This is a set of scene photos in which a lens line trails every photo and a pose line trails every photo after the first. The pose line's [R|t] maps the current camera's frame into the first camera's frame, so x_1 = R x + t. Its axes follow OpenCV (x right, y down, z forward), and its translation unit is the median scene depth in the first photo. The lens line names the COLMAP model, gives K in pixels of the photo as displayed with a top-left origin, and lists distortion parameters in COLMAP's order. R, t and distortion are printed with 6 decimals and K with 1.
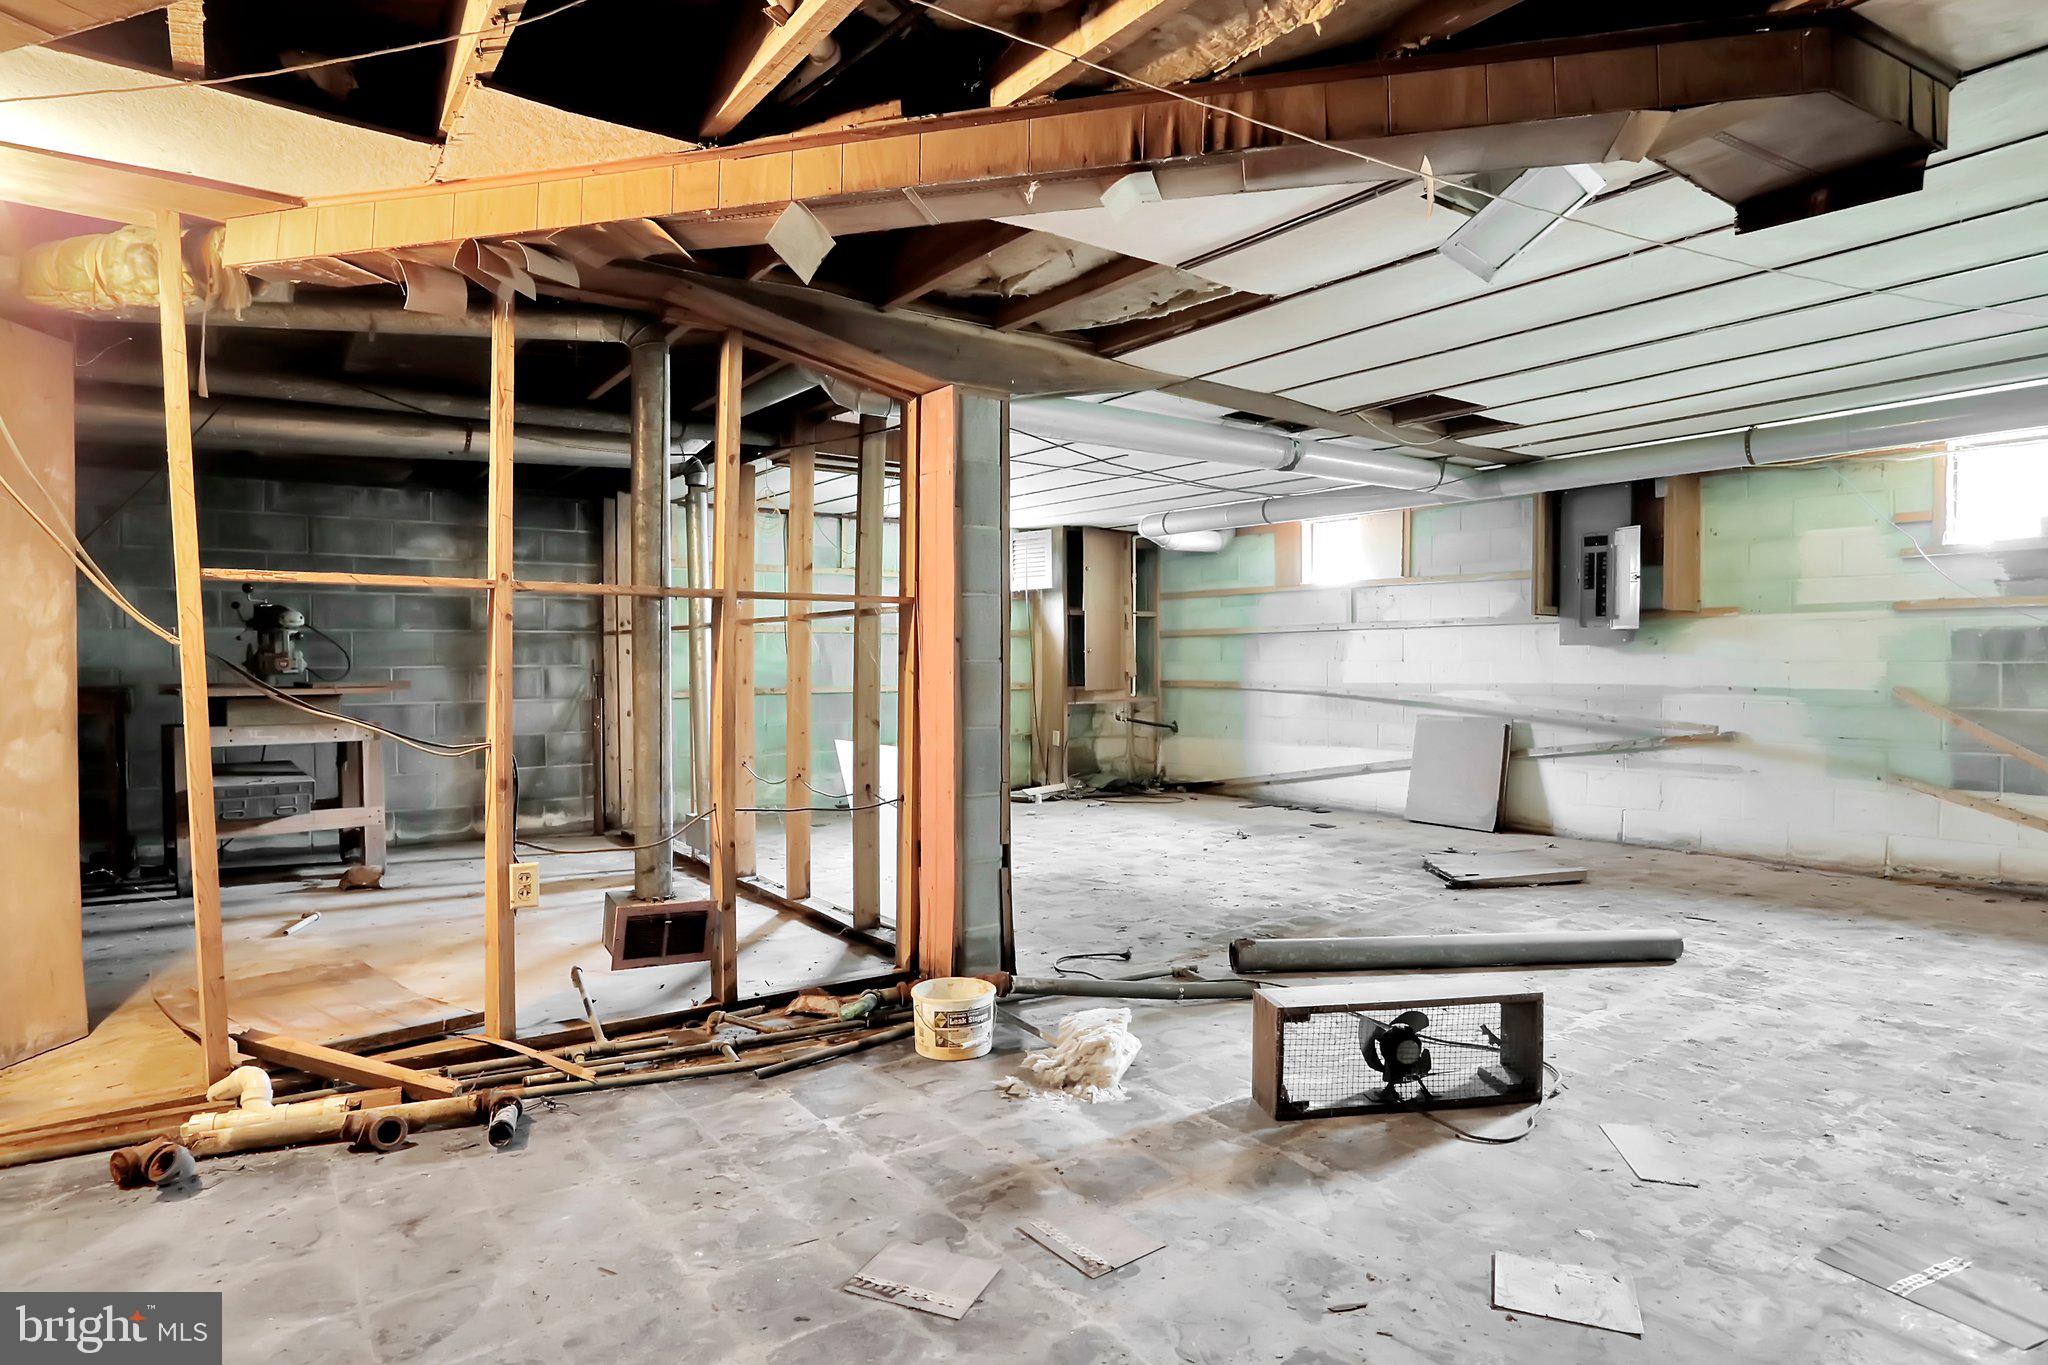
lens RADIAL K [[1101.0, 0, 1024.0], [0, 1101.0, 682.5], [0, 0, 1]] dist [-0.029311, 0.001200]
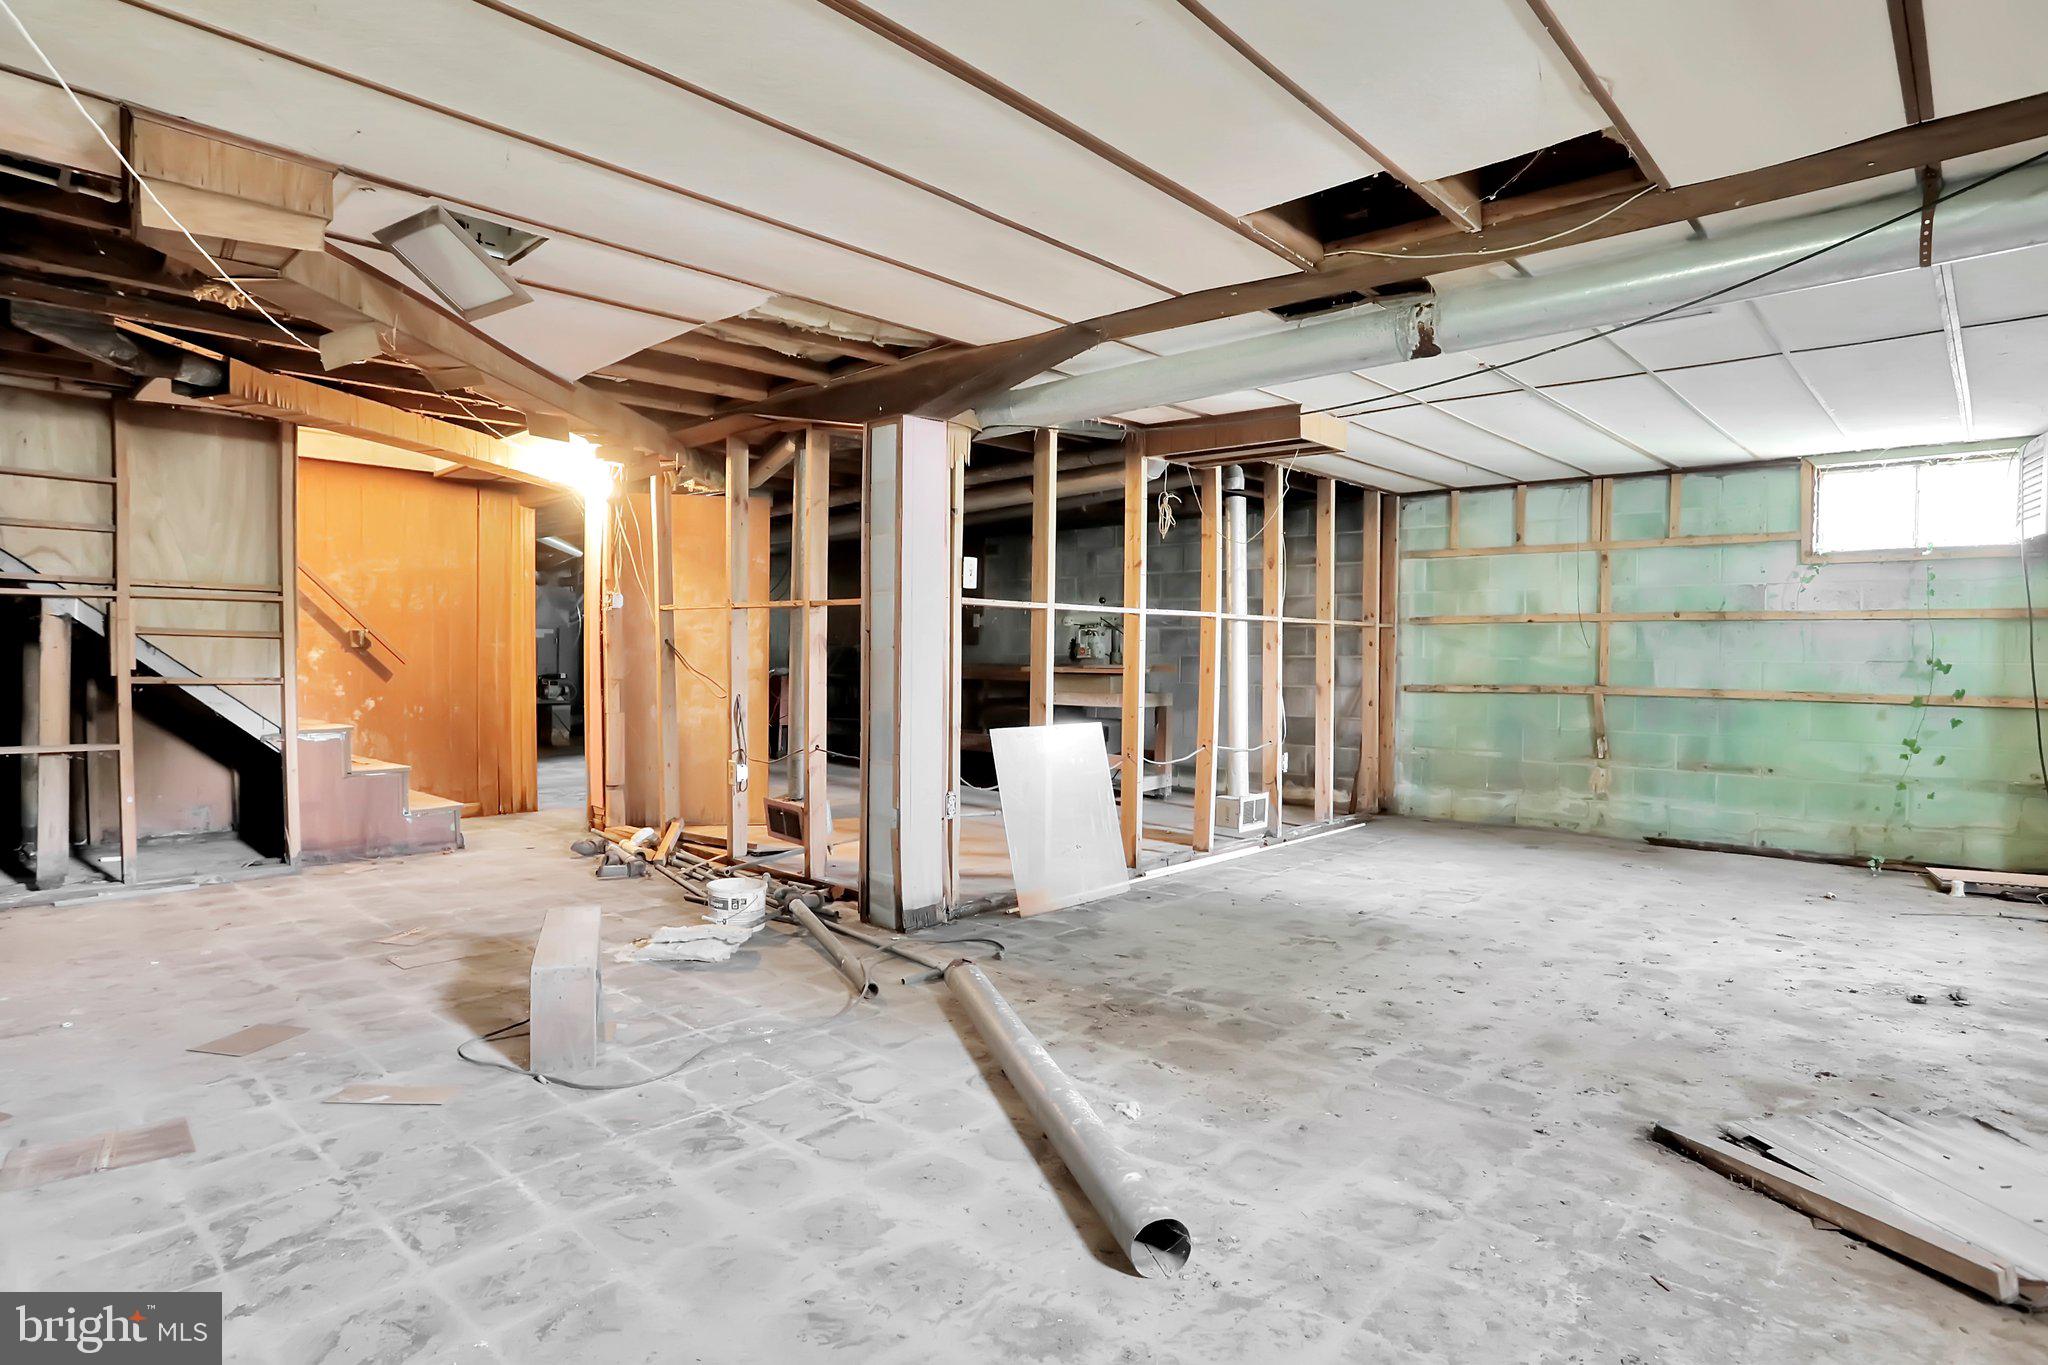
lens RADIAL K [[1101.0, 0, 1024.0], [0, 1101.0, 682.5], [0, 0, 1]] dist [-0.029311, 0.001200]
pose [[0.158070, 0.031328, -0.986931, 0.743397], [-0.025580, 0.999291, 0.027623, -0.012967], [0.987097, 0.020879, 0.158759, 0.620473]]
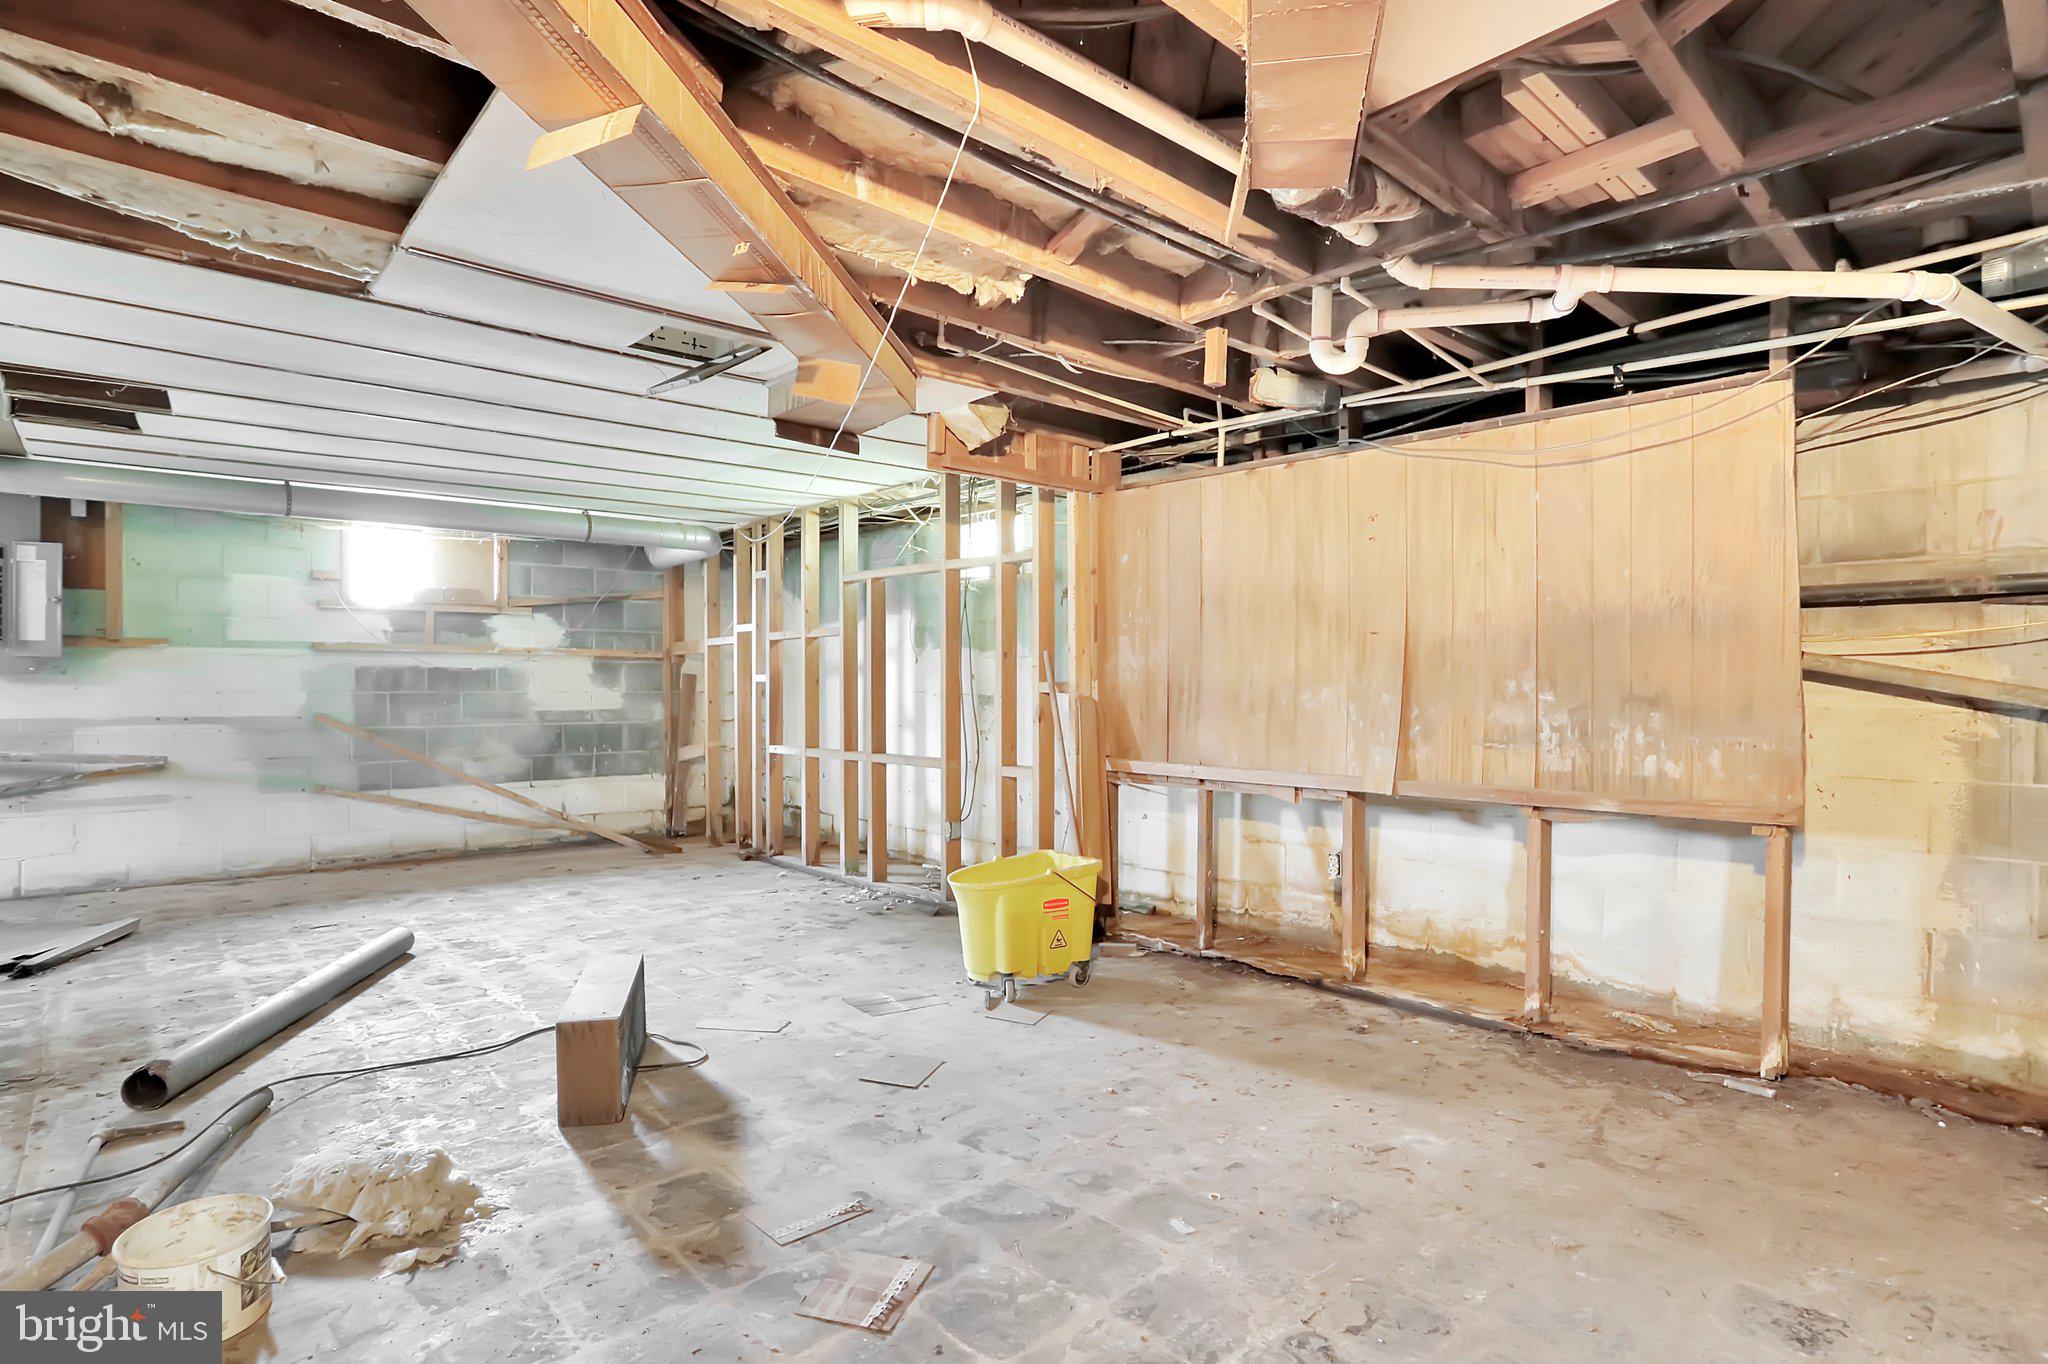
lens RADIAL K [[1006.1, 0, 1016.4], [0, 1006.1, 677.5], [0, 0, 1]] dist [-0.074484, 0.030556]
pose [[-0.081008, 0.010986, 0.996653, -0.356958], [0.018321, 0.999787, -0.009531, -0.011214], [-0.996545, 0.017487, -0.081192, 0.312503]]
